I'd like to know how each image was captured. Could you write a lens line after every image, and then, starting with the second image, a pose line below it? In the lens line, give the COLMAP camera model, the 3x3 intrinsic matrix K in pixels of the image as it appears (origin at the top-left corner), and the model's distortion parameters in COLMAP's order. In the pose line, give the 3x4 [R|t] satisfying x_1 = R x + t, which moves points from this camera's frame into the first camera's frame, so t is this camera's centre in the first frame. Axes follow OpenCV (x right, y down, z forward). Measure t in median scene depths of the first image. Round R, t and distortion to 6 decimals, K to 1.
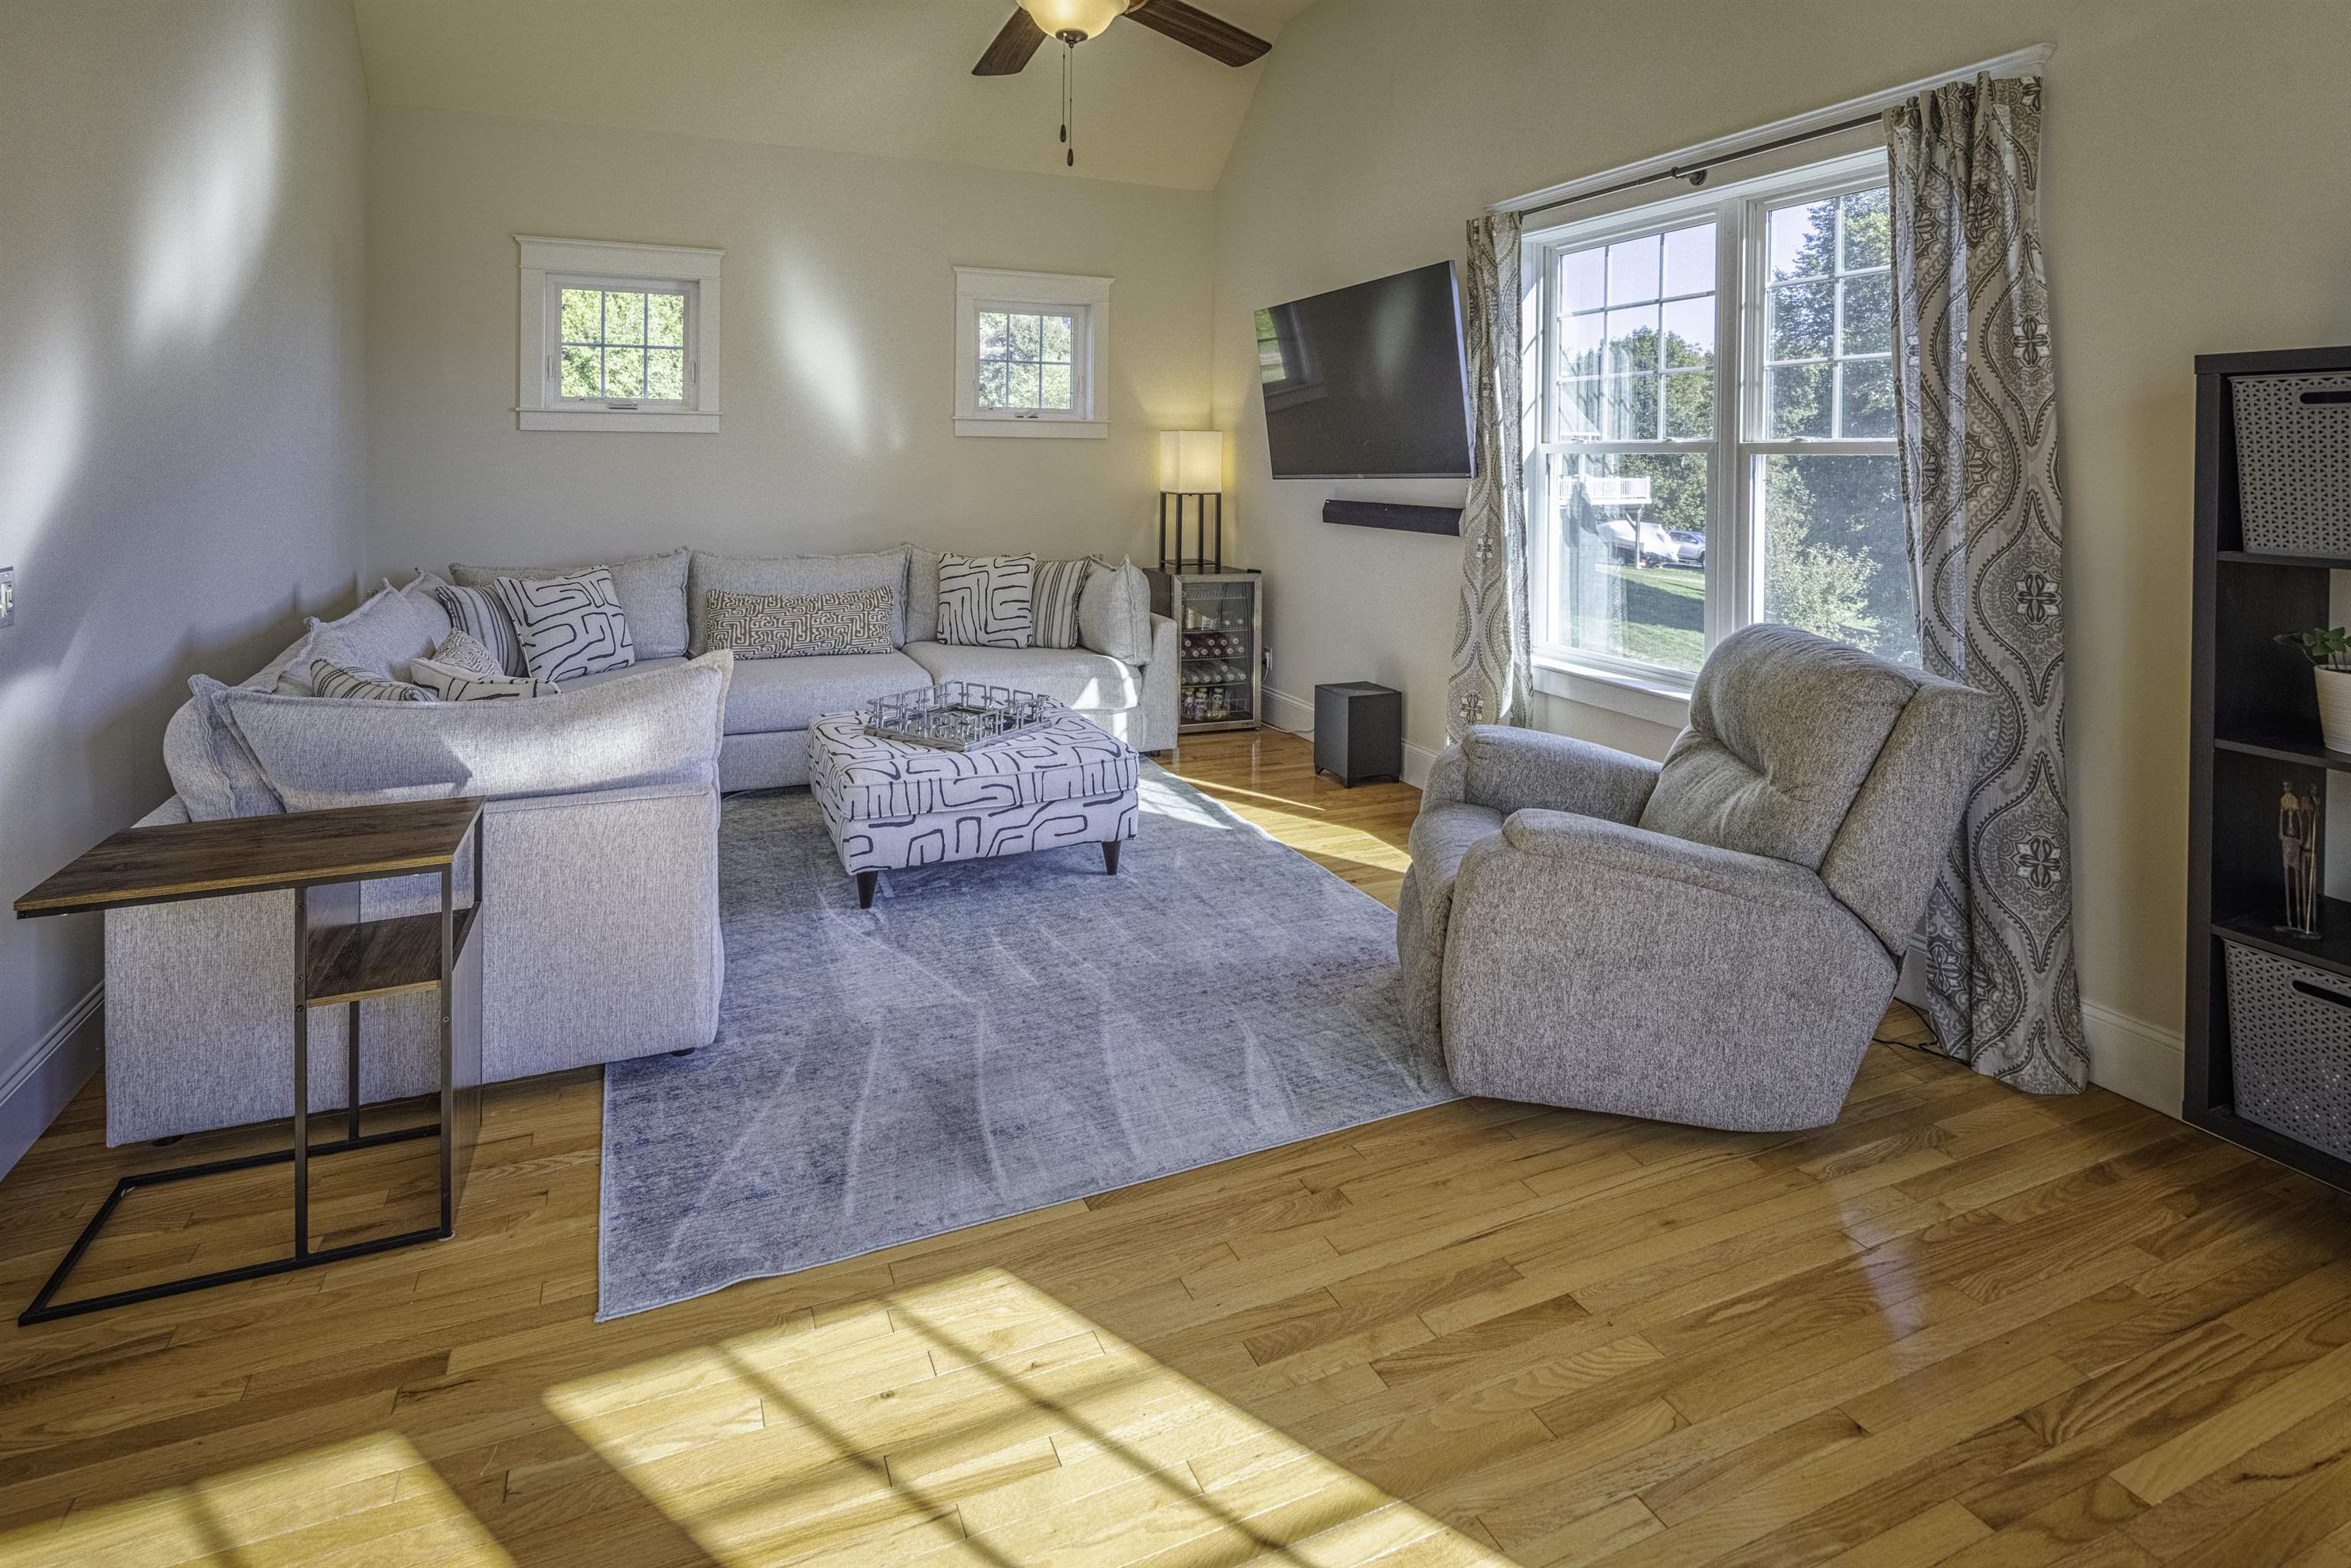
lens RADIAL K [[1212.7, 0, 1178.3], [0, 1212.7, 450.9], [0, 0, 1]] dist [0.002240, -0.001729]
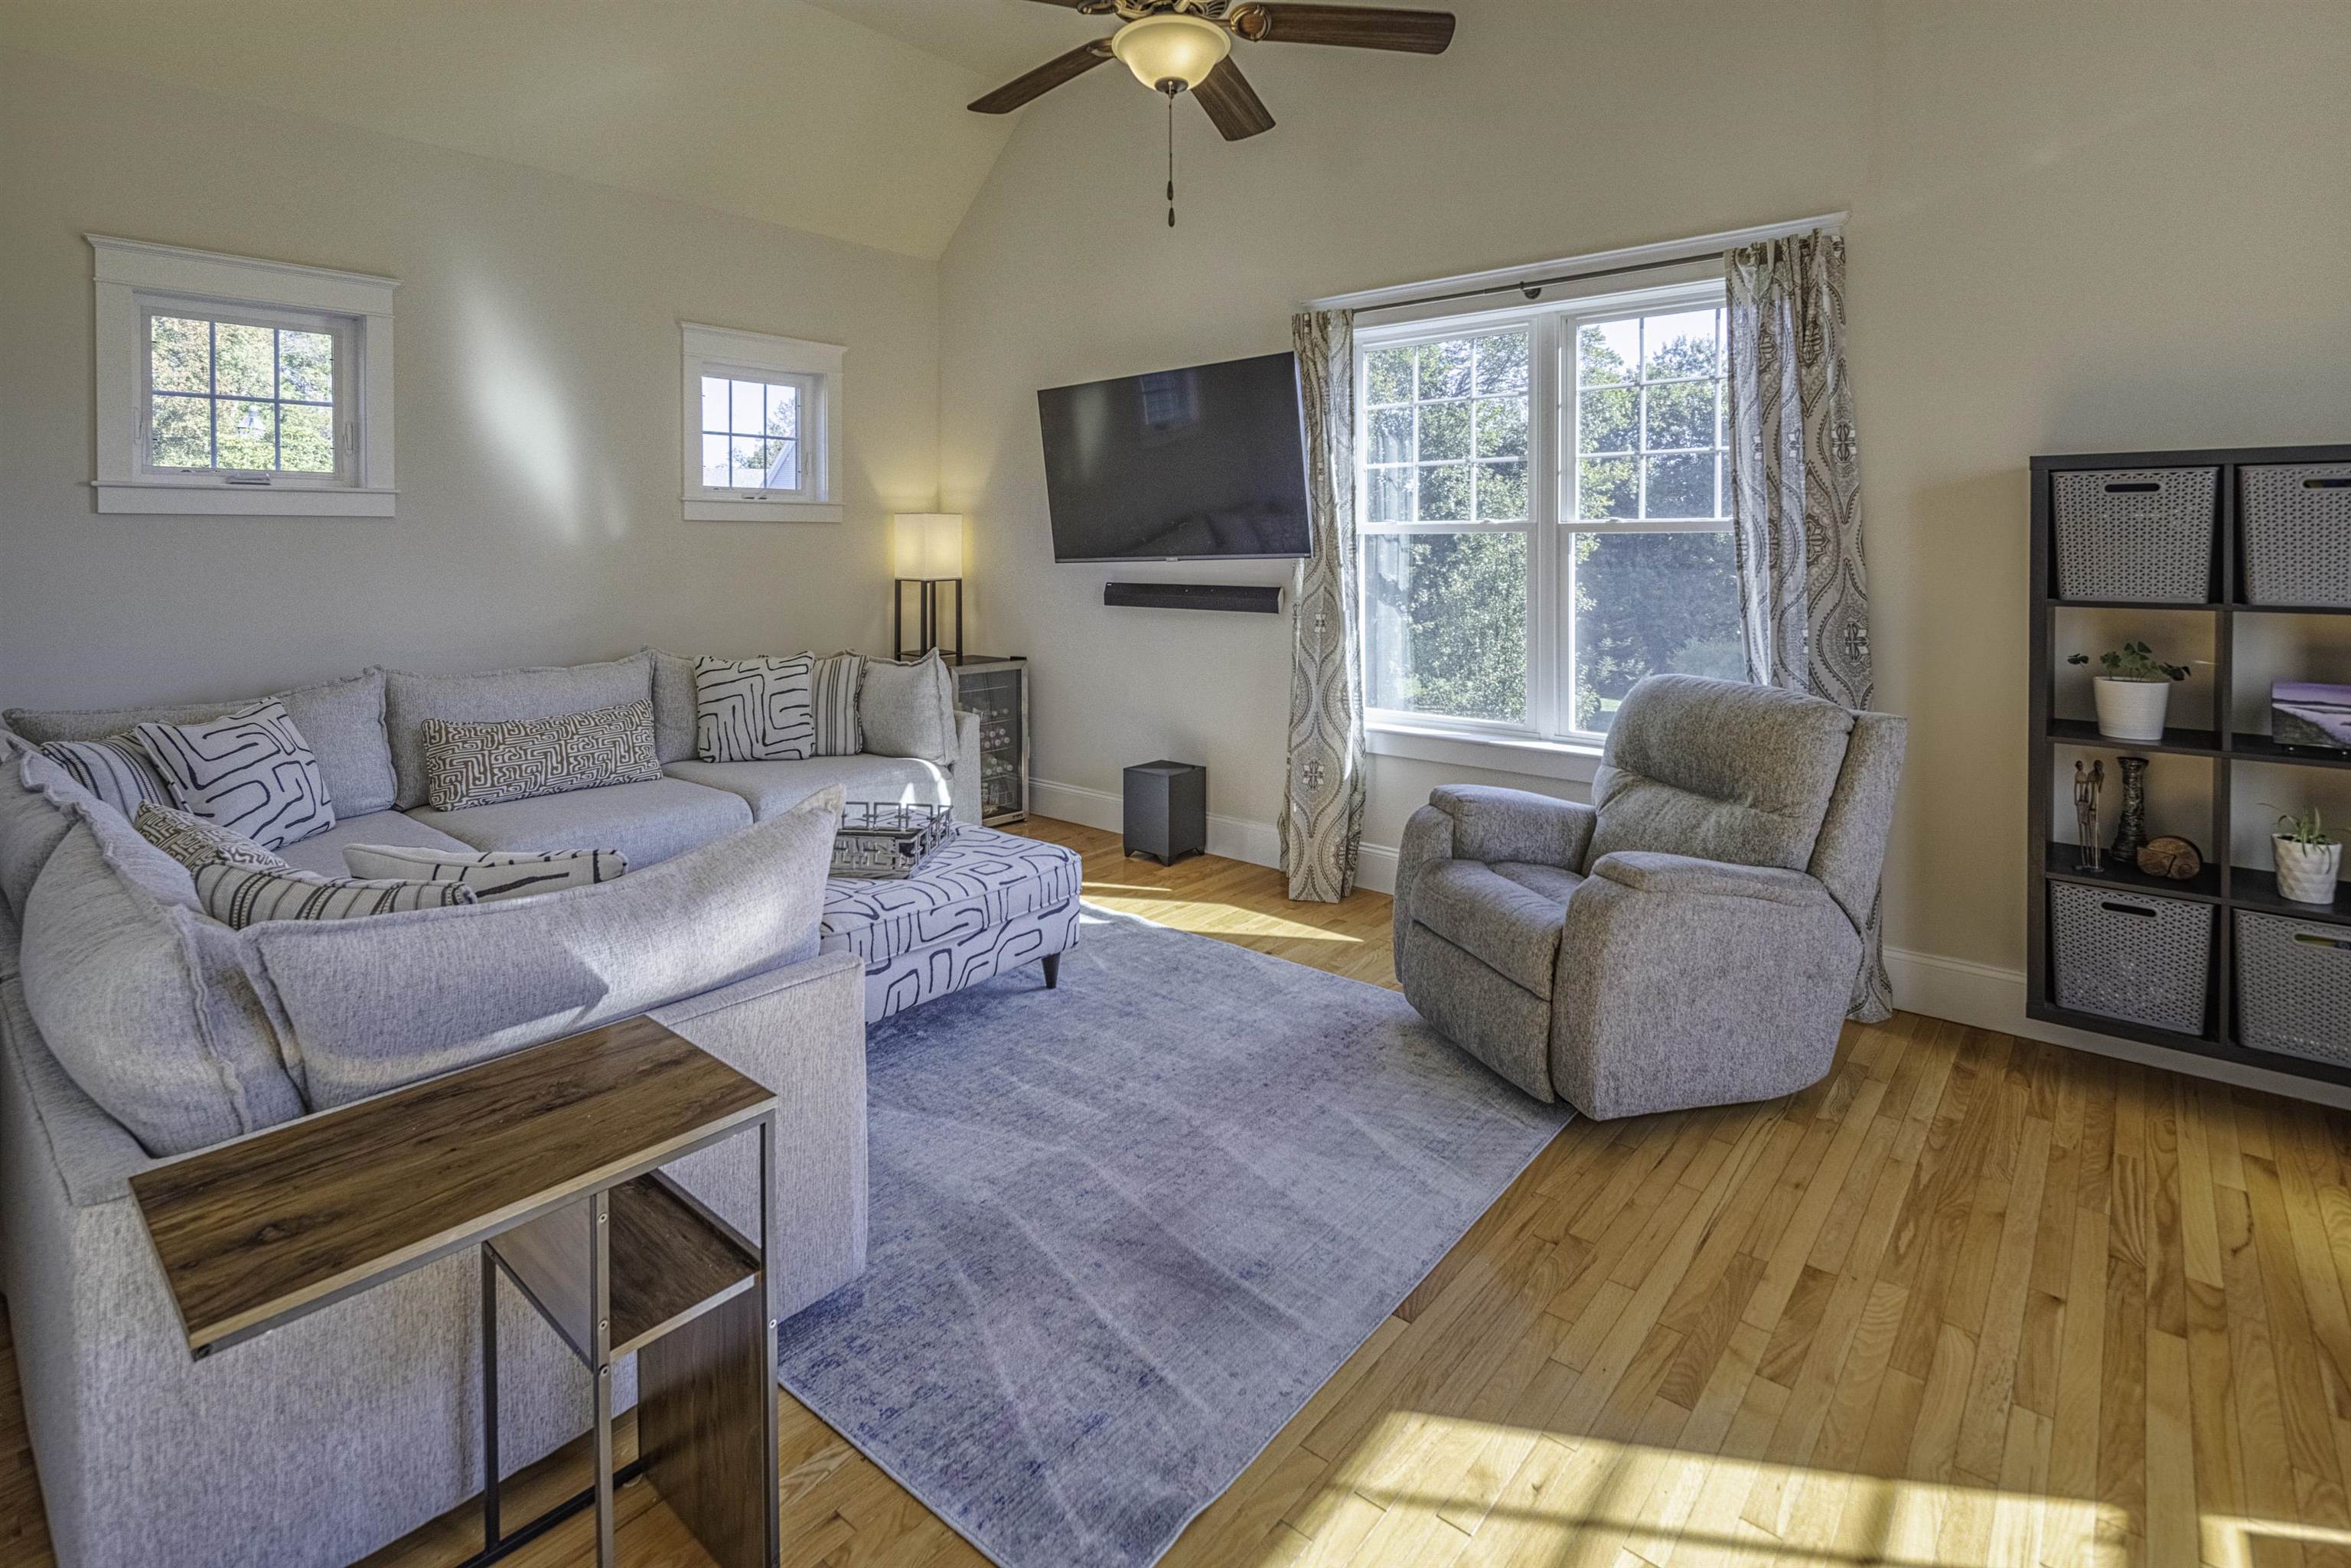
lens RADIAL K [[1192.0, 0, 1159.7], [0, 1192.0, 545.0], [0, 0, 1]] dist [0.001473, -0.001486]
pose [[0.896559, -0.012780, 0.442739, -0.406350], [0.008763, 0.999900, 0.011117, -0.001682], [-0.442837, -0.006087, 0.896582, 0.150361]]
